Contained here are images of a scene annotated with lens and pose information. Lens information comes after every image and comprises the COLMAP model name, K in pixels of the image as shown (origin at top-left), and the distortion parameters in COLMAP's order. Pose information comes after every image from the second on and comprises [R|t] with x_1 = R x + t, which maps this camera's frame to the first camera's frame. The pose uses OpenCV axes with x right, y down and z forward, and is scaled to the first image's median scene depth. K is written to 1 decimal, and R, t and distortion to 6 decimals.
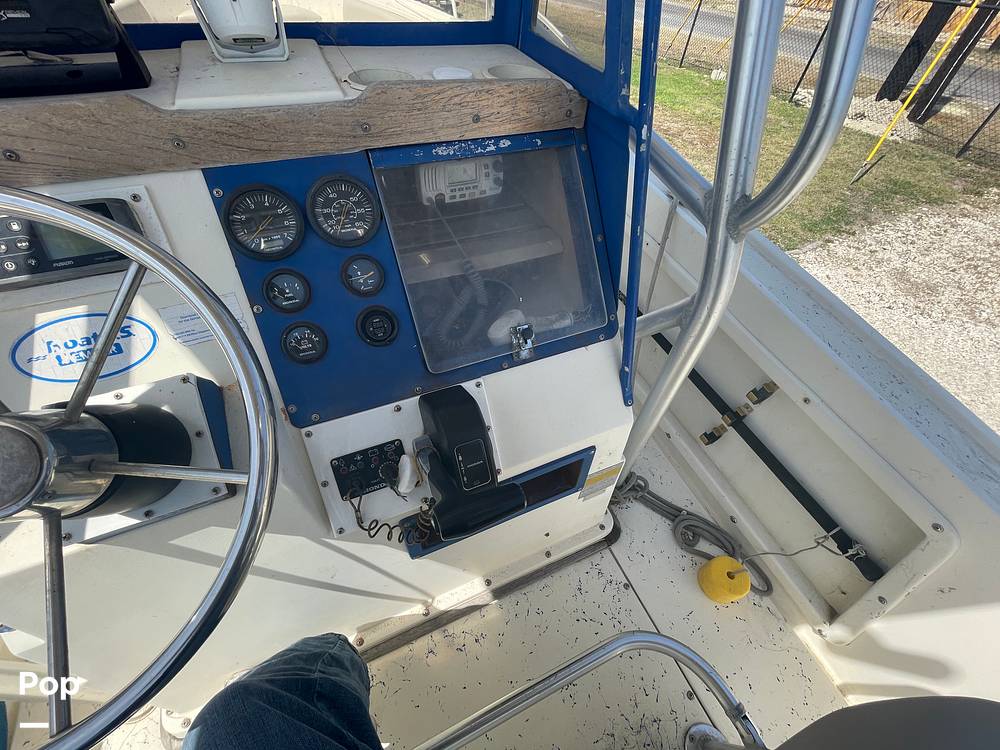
lens RADIAL K [[403.0, 0, 502.8], [0, 403.0, 373.6], [0, 0, 1]] dist [-0.000296, 0.000038]
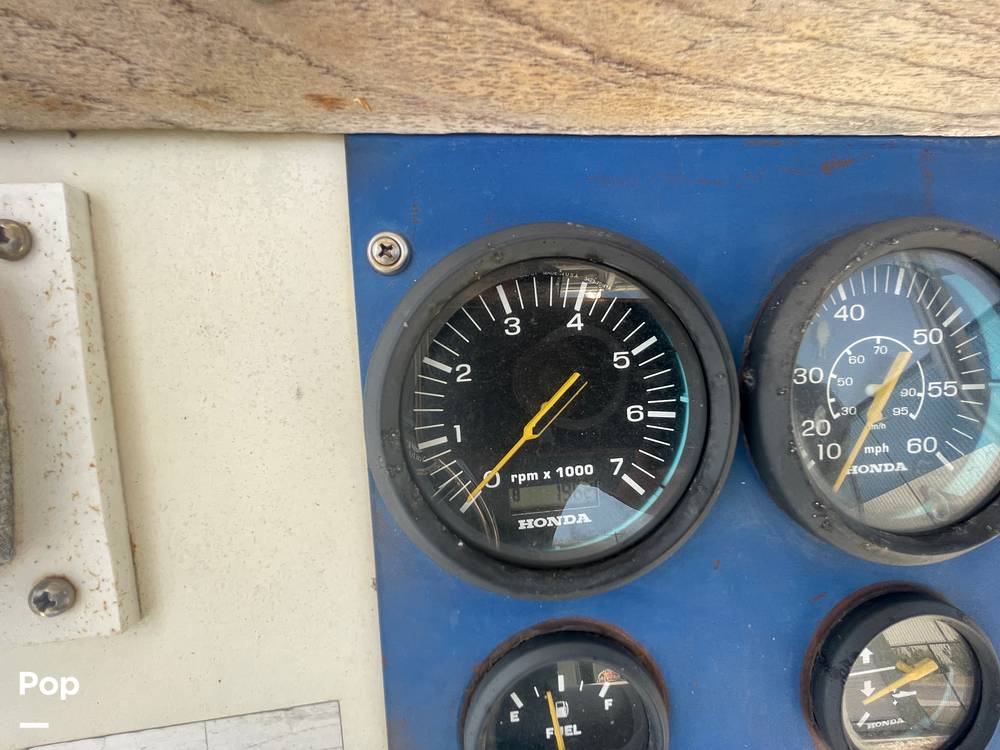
lens RADIAL K [[403.0, 0, 503.2], [0, 403.0, 377.5], [0, 0, 1]] dist [-0.000296, 0.000038]
pose [[0.951340, 0.175590, -0.253221, -0.595031], [-0.211020, 0.970074, -0.120115, -0.379161], [0.224552, 0.167705, 0.959923, 0.835791]]
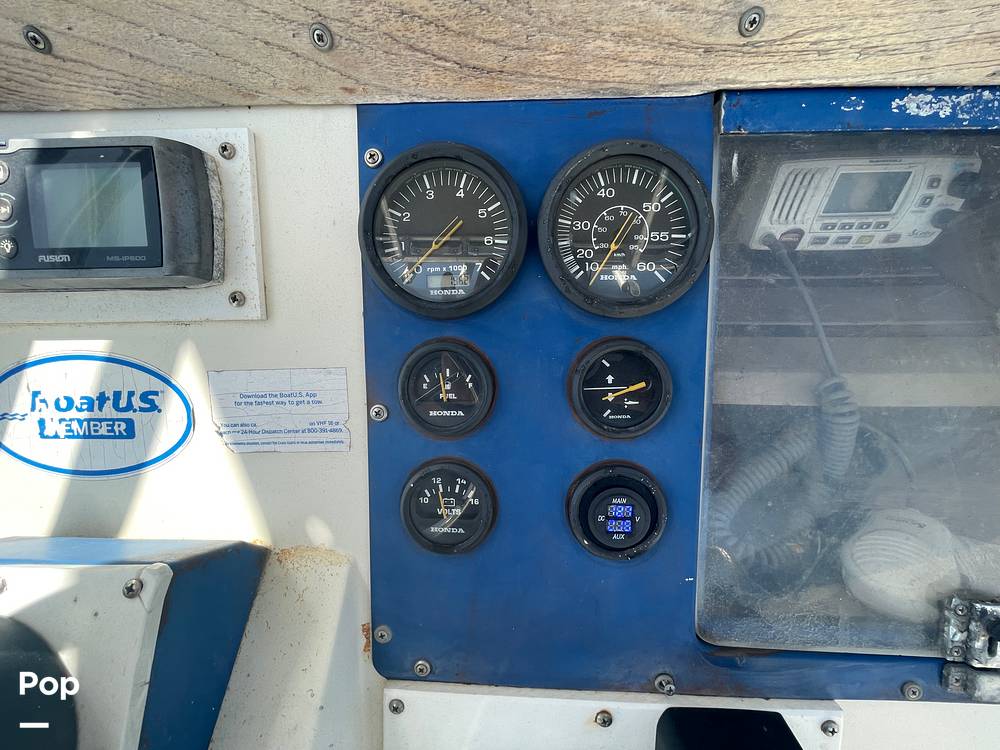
lens RADIAL K [[403.0, 0, 502.4], [0, 403.0, 374.2], [0, 0, 1]] dist [-0.000296, 0.000038]
pose [[0.896111, 0.241266, -0.372527, -0.350446], [-0.279790, 0.958643, -0.052171, -0.233314], [0.344533, 0.150980, 0.926554, 0.670111]]
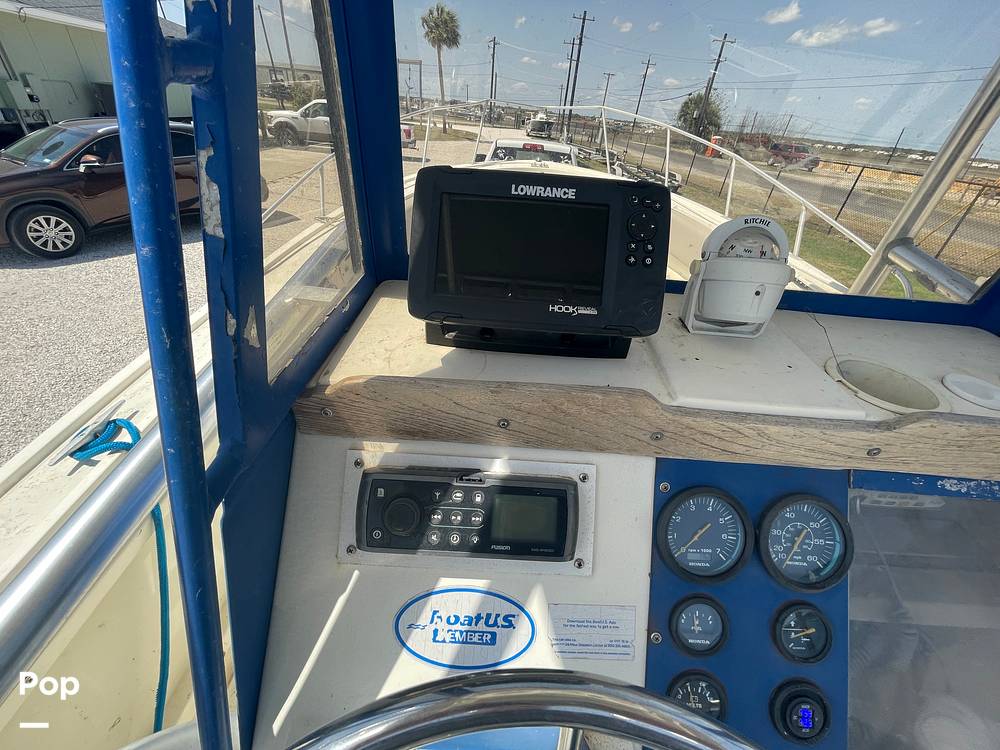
lens RADIAL K [[403.0, 0, 504.5], [0, 403.0, 378.6], [0, 0, 1]] dist [-0.000296, 0.000038]
pose [[0.901896, 0.251924, -0.350881, -0.774696], [-0.339849, 0.915241, -0.216418, -0.367393], [0.266620, 0.314433, 0.911069, 0.109926]]
